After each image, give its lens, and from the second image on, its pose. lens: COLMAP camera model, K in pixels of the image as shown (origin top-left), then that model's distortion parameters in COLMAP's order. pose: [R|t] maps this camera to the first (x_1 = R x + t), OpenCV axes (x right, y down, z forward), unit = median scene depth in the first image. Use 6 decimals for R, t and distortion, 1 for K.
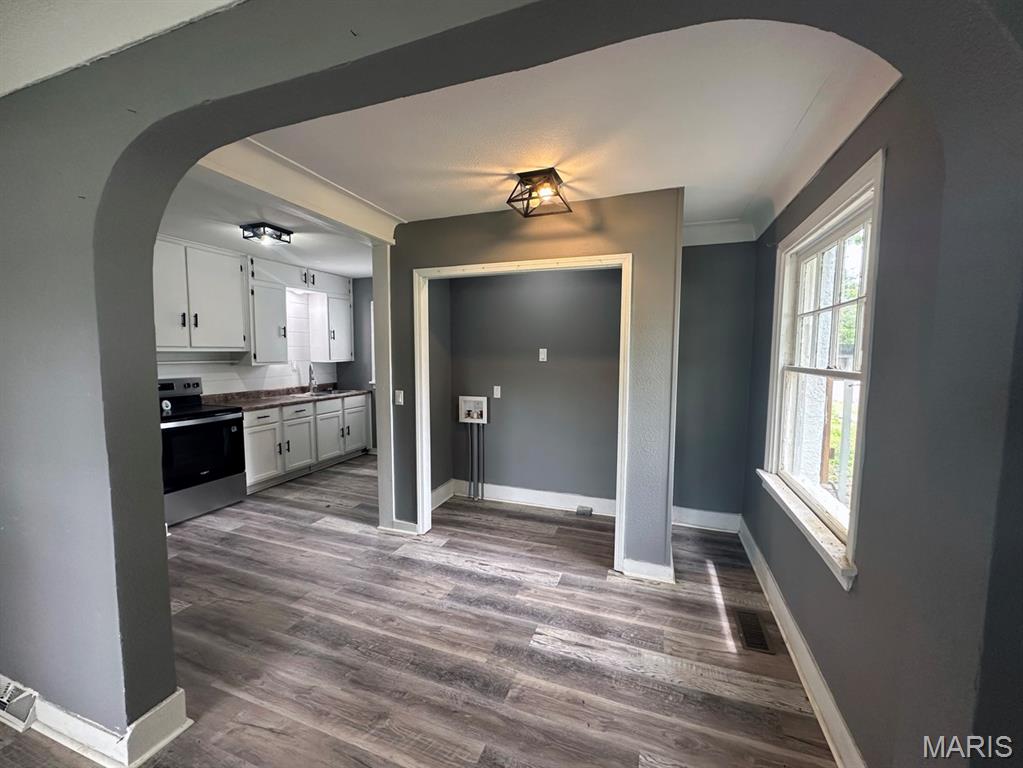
lens RADIAL K [[411.7, 0, 510.9], [0, 411.7, 382.8], [0, 0, 1]] dist [-0.001917, -0.000104]
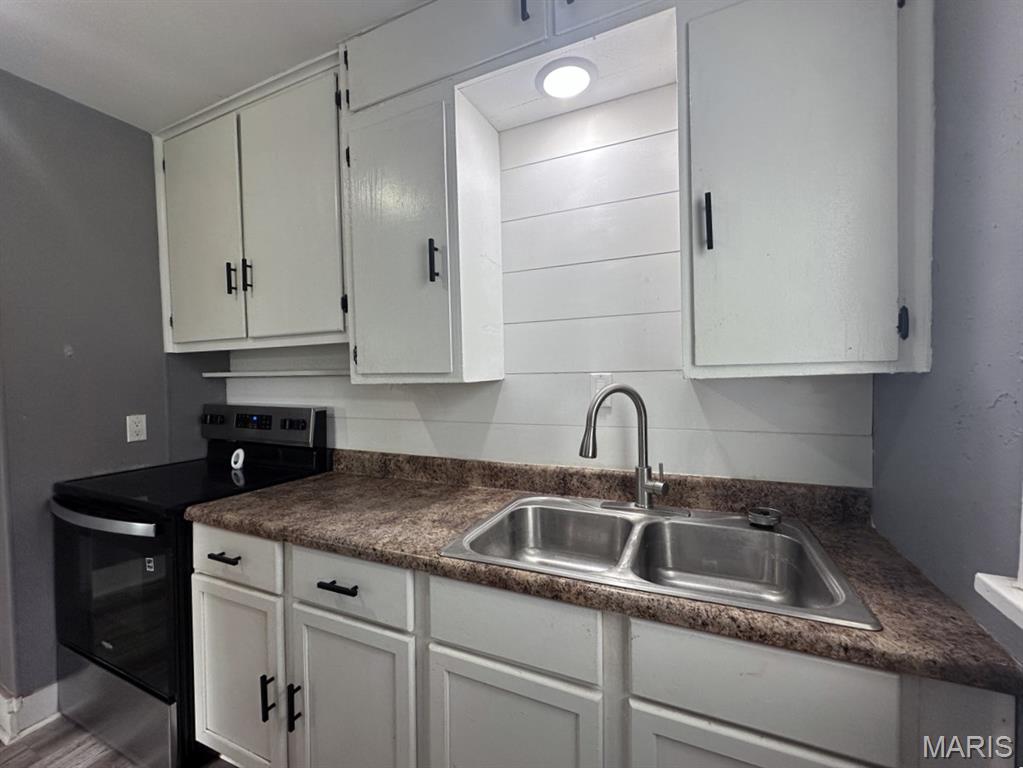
lens RADIAL K [[411.7, 0, 517.4], [0, 411.7, 384.1], [0, 0, 1]] dist [-0.001917, -0.000104]
pose [[-0.056598, -0.001157, -0.998396, -0.305847], [-0.072567, 0.997359, 0.002958, -0.051281], [0.995756, 0.072618, -0.056533, 1.147373]]
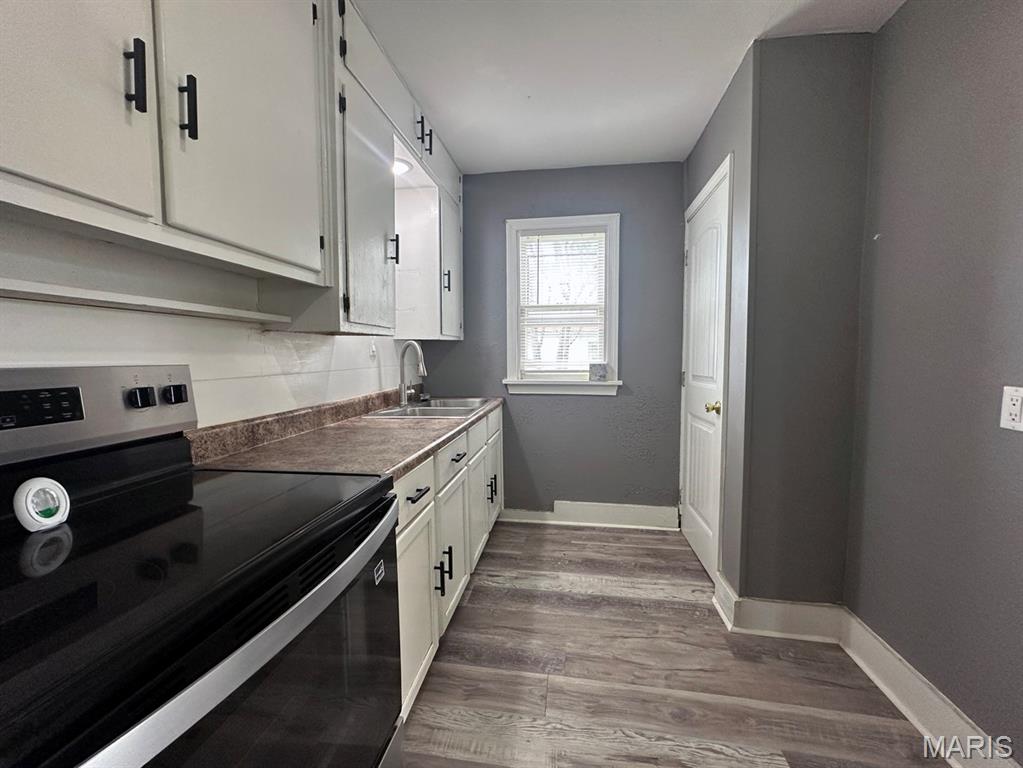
lens RADIAL K [[411.7, 0, 512.7], [0, 411.7, 381.4], [0, 0, 1]] dist [-0.001917, -0.000104]
pose [[0.981591, -0.023873, 0.189496, -0.555010], [0.025586, 0.999651, -0.006598, 0.003791], [-0.189272, 0.011325, 0.981859, 0.649683]]
